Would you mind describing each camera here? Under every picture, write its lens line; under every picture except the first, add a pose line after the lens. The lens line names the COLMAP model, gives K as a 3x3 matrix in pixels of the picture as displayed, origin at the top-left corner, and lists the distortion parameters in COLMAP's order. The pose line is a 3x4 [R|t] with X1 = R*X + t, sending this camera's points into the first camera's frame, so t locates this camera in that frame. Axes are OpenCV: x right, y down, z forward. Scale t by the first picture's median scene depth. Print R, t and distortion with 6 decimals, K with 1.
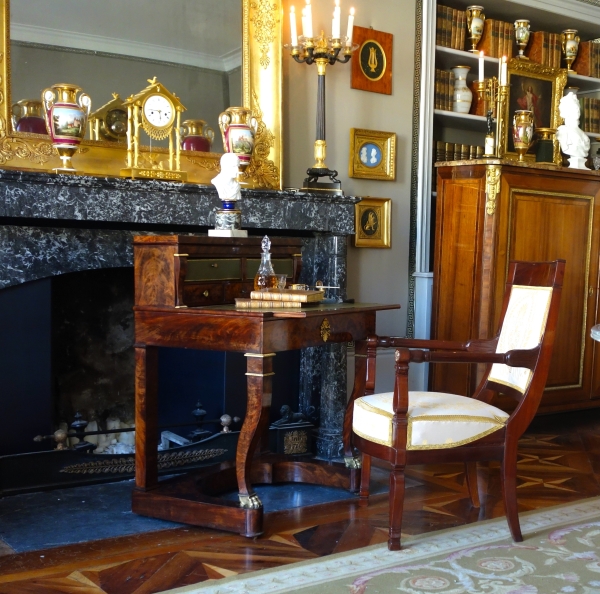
lens RADIAL K [[996.9, 0, 402.0], [0, 996.9, 313.7], [0, 0, 1]] dist [0.004827, 0.000000]
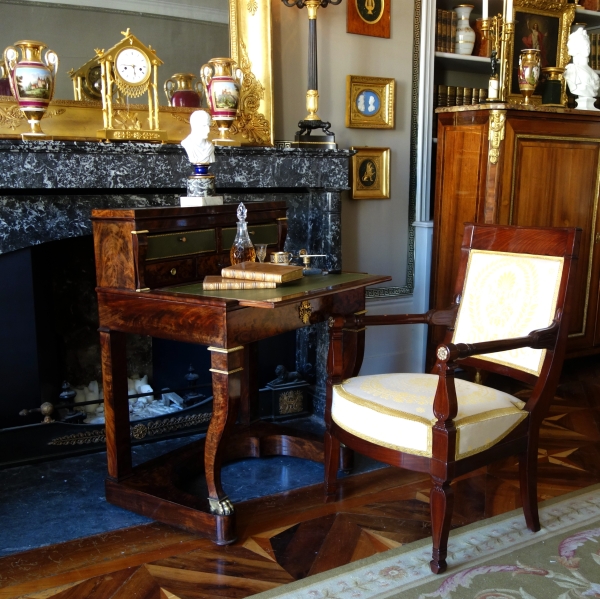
lens RADIAL K [[774.8, 0, 308.7], [0, 774.8, 315.6], [0, 0, 1]] dist [-0.012250, 0.000000]
pose [[0.990546, 0.003066, -0.137144, 0.016885], [0.013371, 0.992832, 0.118770, -0.048999], [0.136525, -0.119481, 0.983405, 0.252079]]
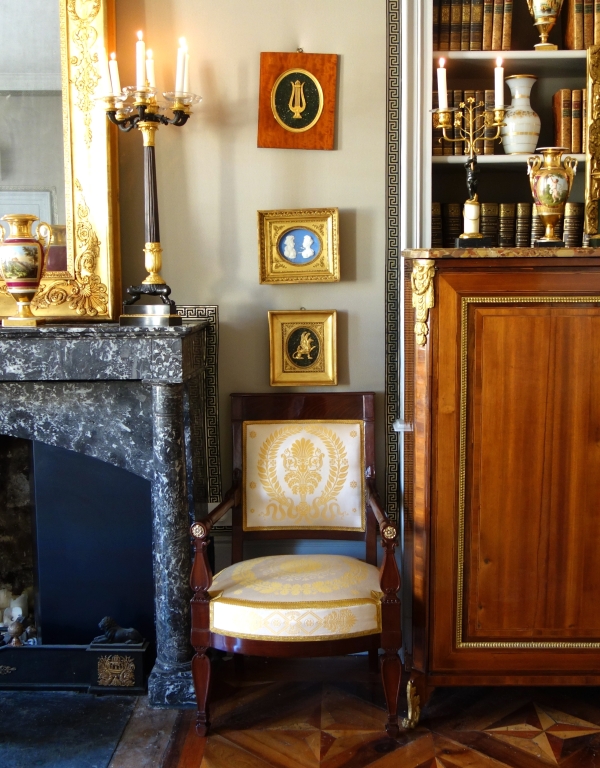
lens RADIAL K [[987.0, 0, 304.2], [0, 987.0, 387.8], [0, 0, 1]] dist [-0.002629, 0.000000]
pose [[0.753813, 0.048239, -0.655316, 0.452039], [-0.005206, 0.997709, 0.067456, -0.123072], [0.657068, -0.047437, 0.752337, 0.567374]]
